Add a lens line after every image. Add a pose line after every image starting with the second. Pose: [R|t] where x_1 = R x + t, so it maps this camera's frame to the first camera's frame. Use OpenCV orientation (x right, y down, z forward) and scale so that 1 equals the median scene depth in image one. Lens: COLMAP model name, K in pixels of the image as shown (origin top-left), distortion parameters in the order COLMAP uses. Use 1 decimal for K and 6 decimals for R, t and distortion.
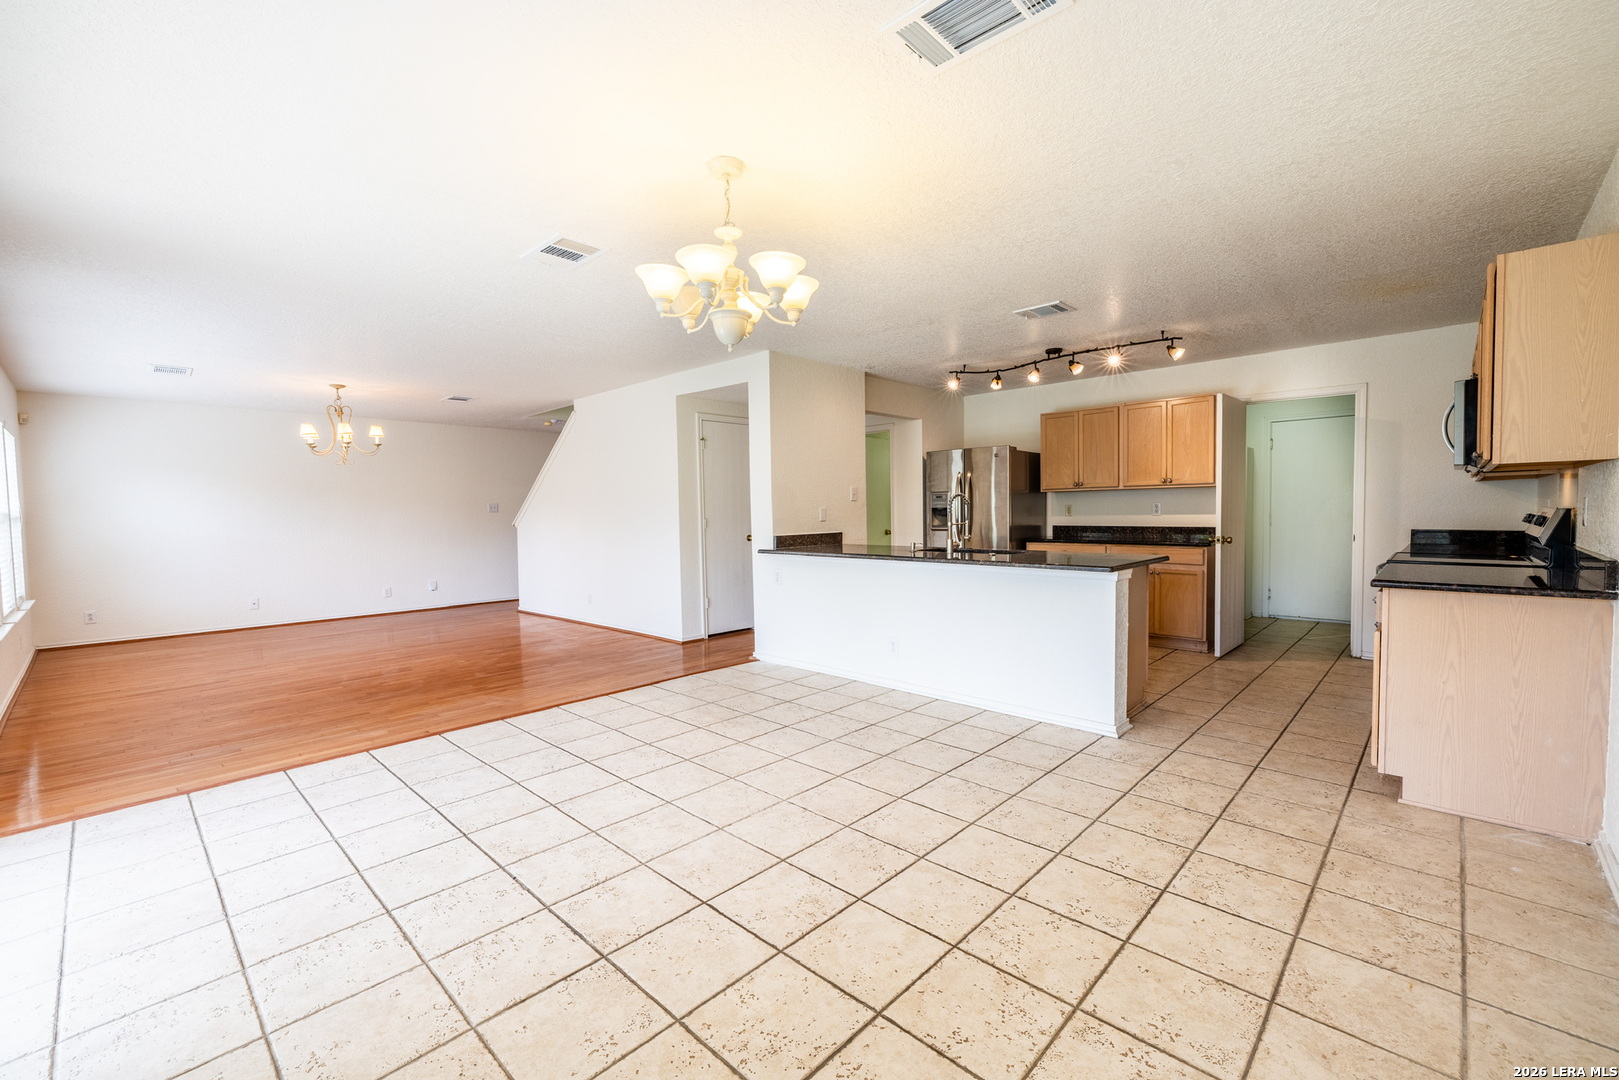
lens RADIAL K [[682.4, 0, 814.2], [0, 682.4, 537.9], [0, 0, 1]] dist [0.002056, 0.000191]
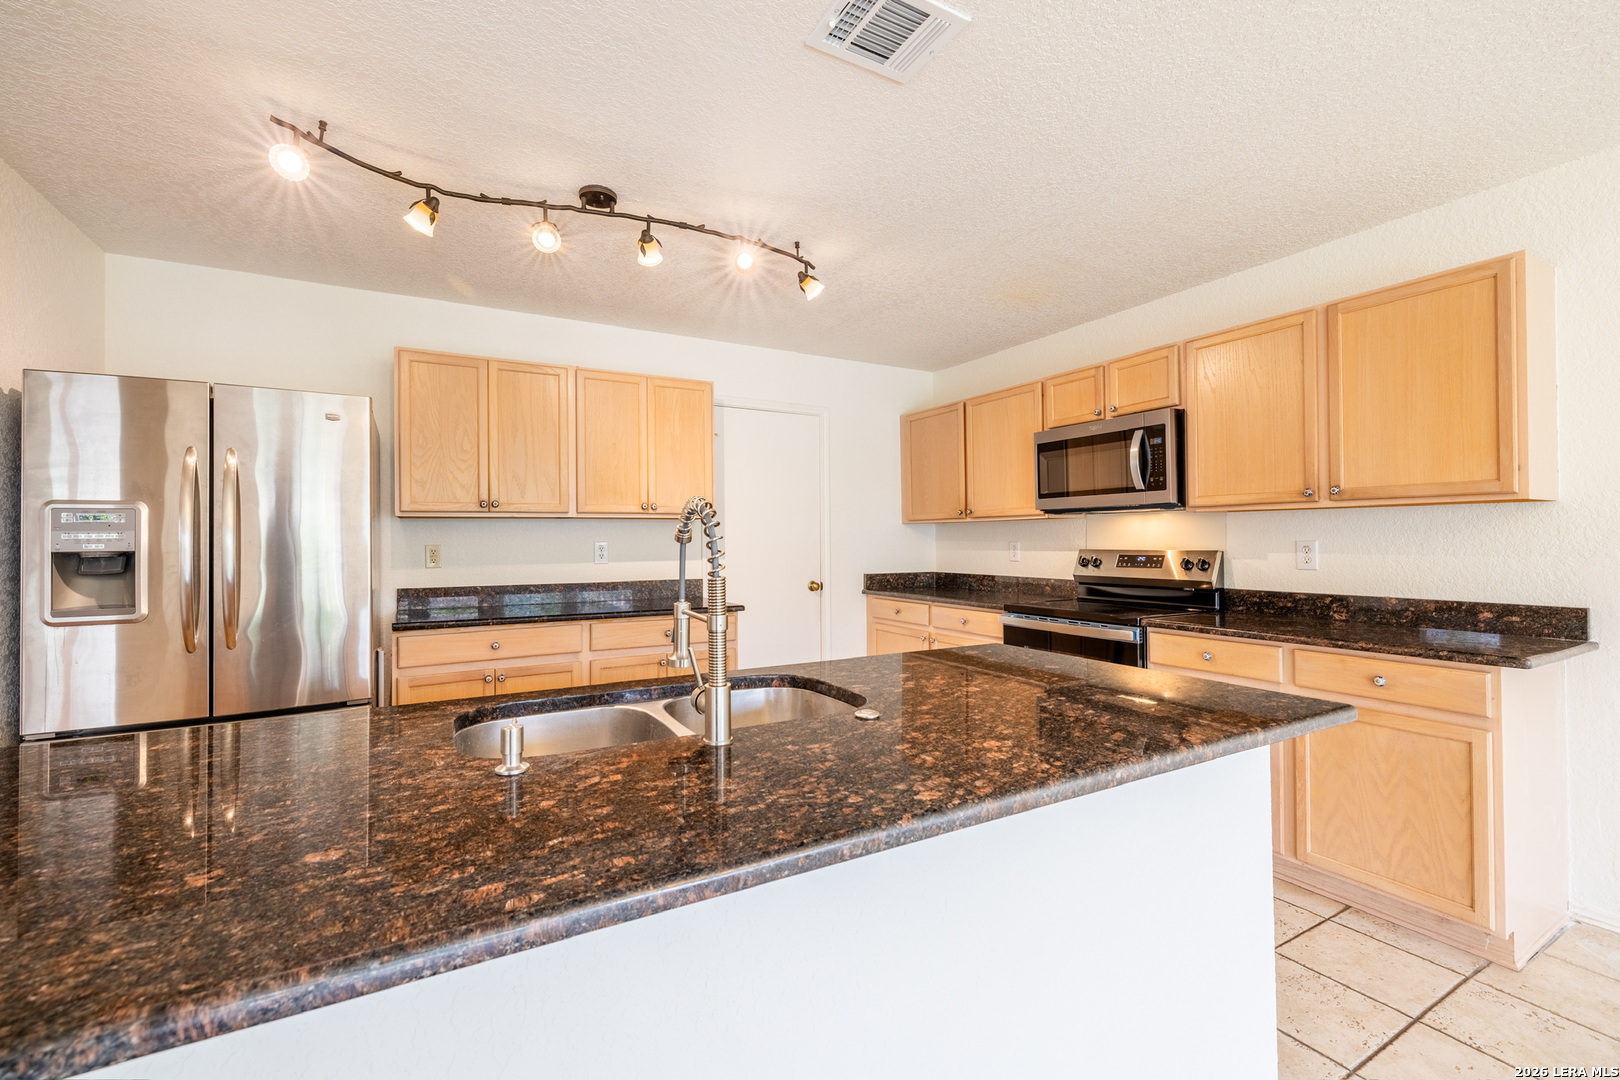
lens RADIAL K [[682.8, 0, 808.3], [0, 682.8, 533.1], [0, 0, 1]] dist [0.002056, 0.000191]
pose [[0.292041, 0.022111, 0.956150, -0.023839], [0.042556, 0.998442, -0.036087, -0.030535], [-0.955459, 0.051229, 0.290645, 0.662539]]
